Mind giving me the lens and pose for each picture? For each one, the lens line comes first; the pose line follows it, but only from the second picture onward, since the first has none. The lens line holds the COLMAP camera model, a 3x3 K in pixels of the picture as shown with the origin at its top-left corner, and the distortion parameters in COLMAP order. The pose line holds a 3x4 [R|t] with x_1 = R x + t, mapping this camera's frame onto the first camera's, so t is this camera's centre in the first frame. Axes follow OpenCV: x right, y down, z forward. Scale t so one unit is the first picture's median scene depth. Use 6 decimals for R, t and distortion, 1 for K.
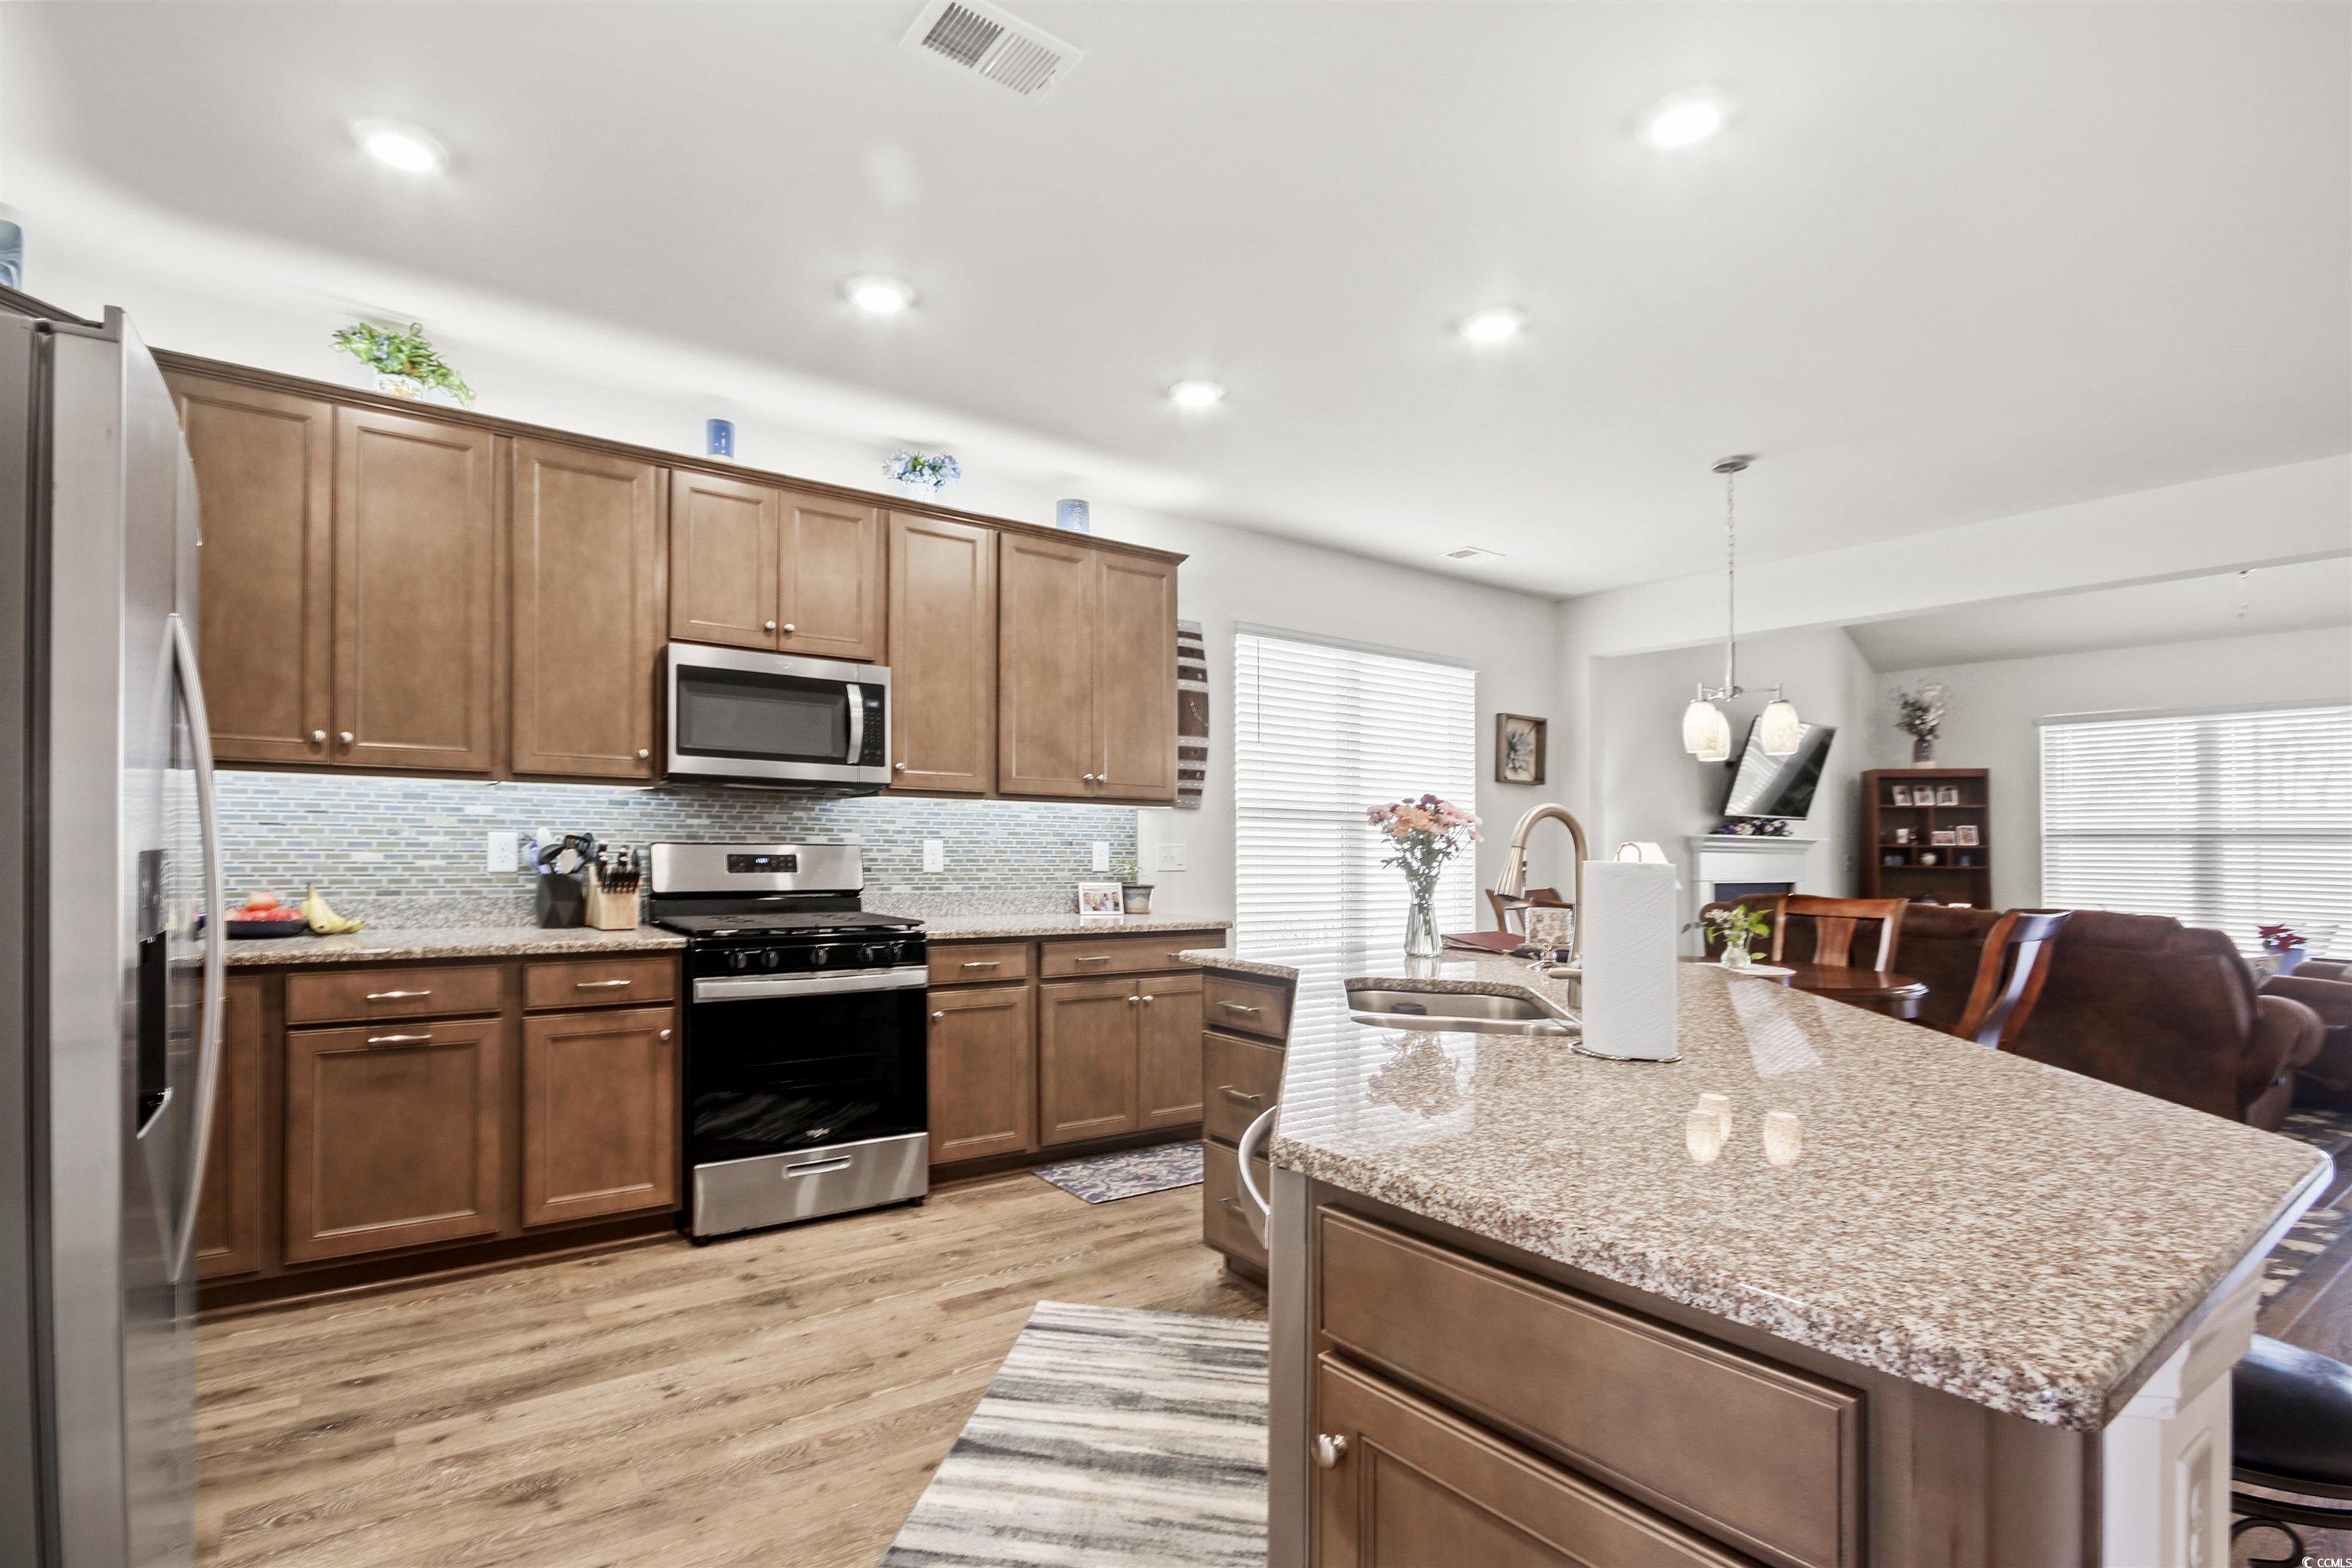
lens RADIAL K [[1125.2, 0, 1035.0], [0, 1125.2, 804.1], [0, 0, 1]] dist [0.005006, 0.000046]
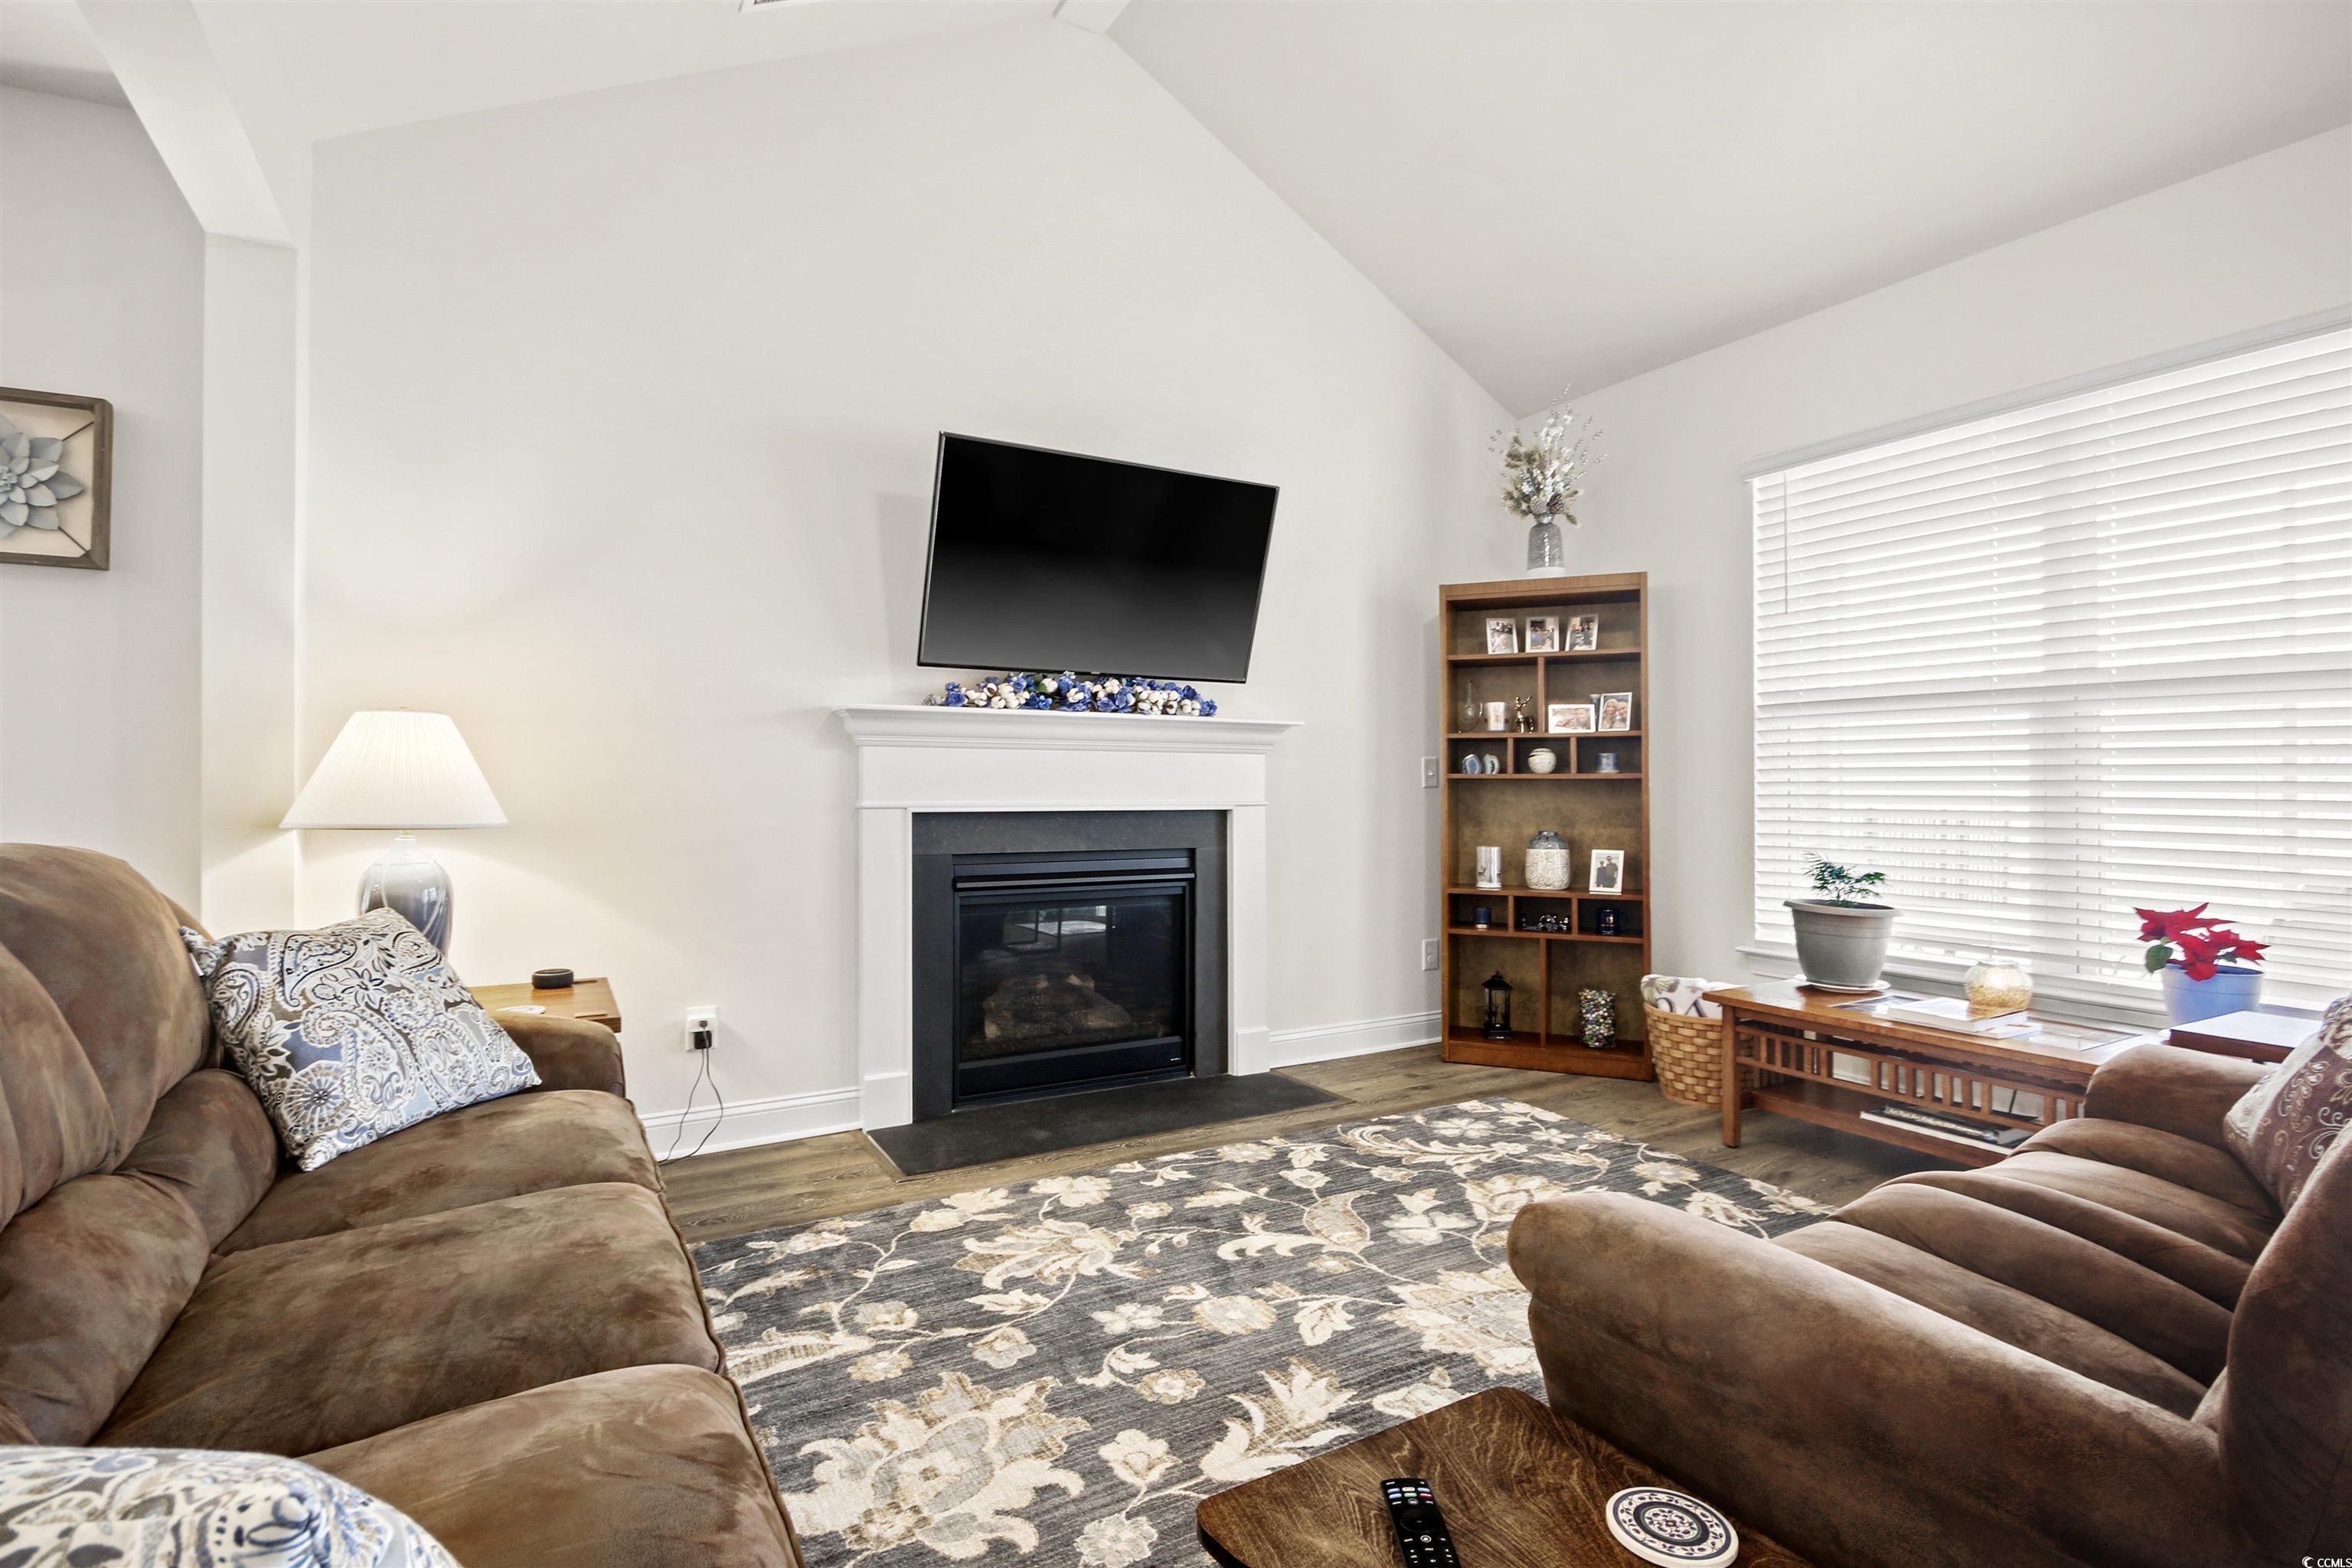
lens RADIAL K [[1089.7, 0, 1141.7], [0, 1089.7, 757.5], [0, 0, 1]] dist [-0.001725, 0.000089]
pose [[0.996746, -0.012823, -0.079574, 1.440772], [0.013675, 0.999855, 0.010176, 0.087192], [0.079432, -0.011231, 0.996777, 1.122837]]
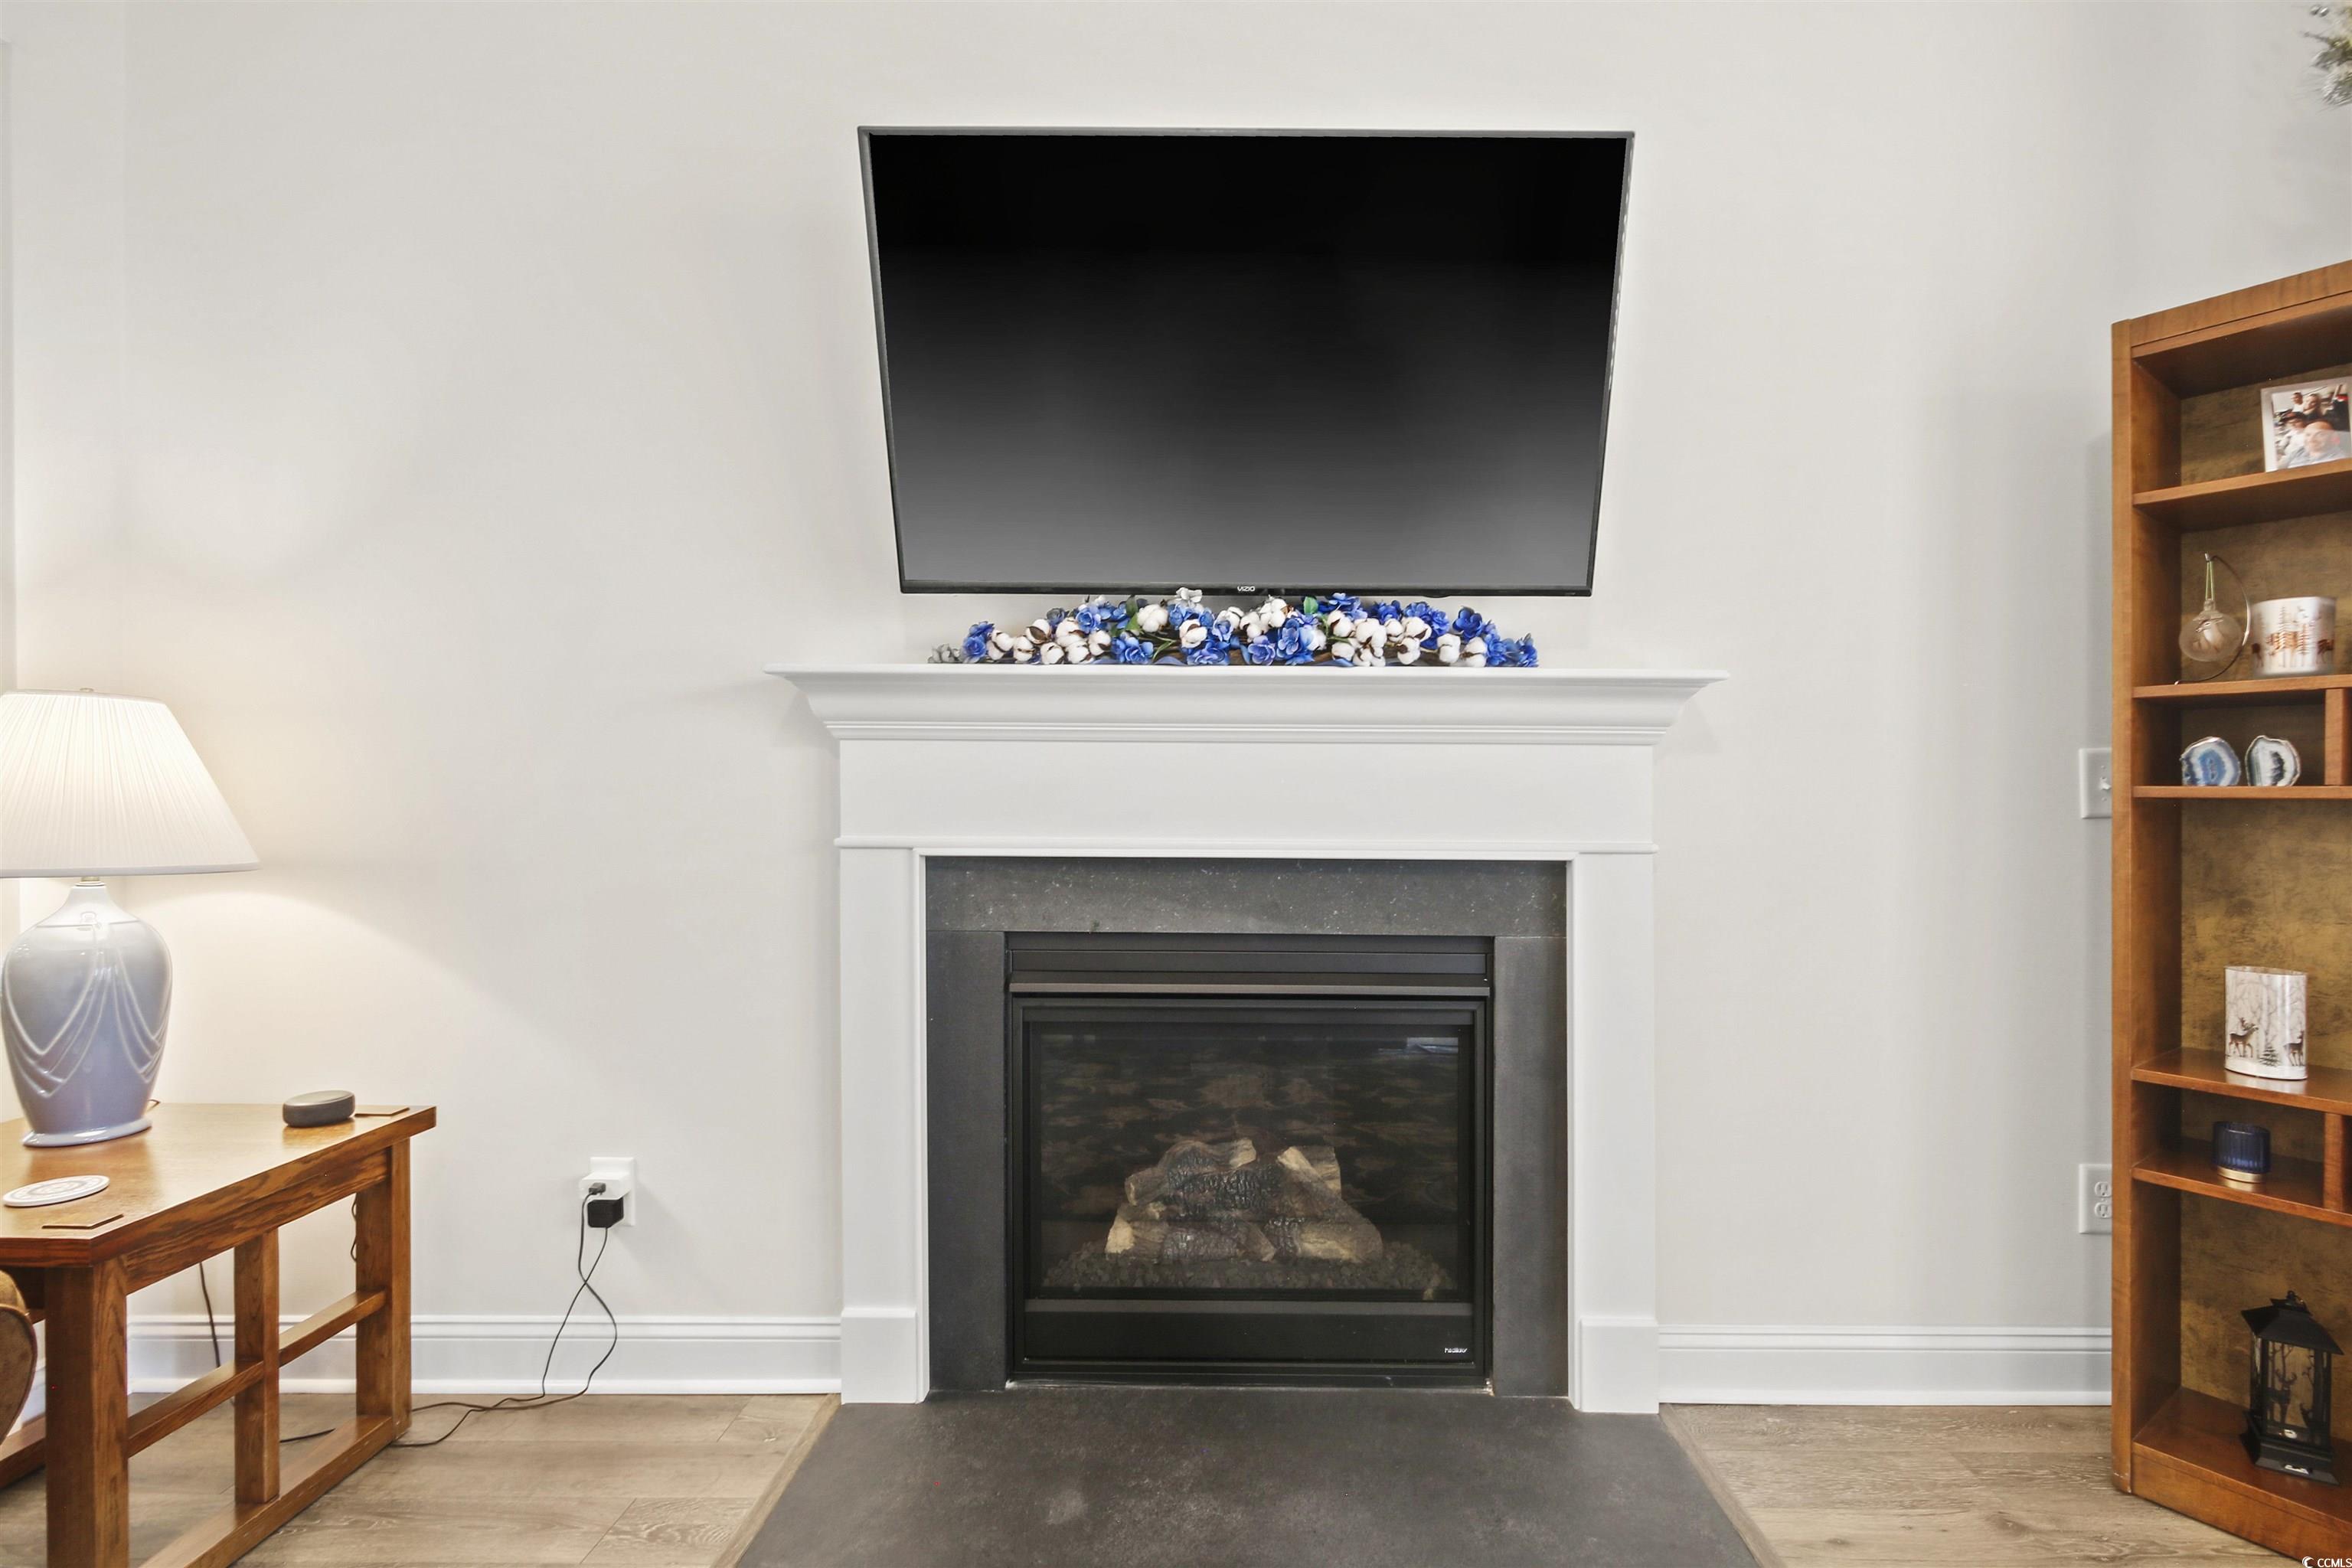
lens RADIAL K [[1088.7, 0, 1256.7], [0, 1088.7, 788.8], [0, 0, 1]] dist [-0.017287, 0.000950]
pose [[0.846288, -0.013464, -0.532556, 1.574659], [0.024943, 0.999586, 0.014366, 0.102836], [0.532142, -0.025442, 0.846273, 1.619137]]
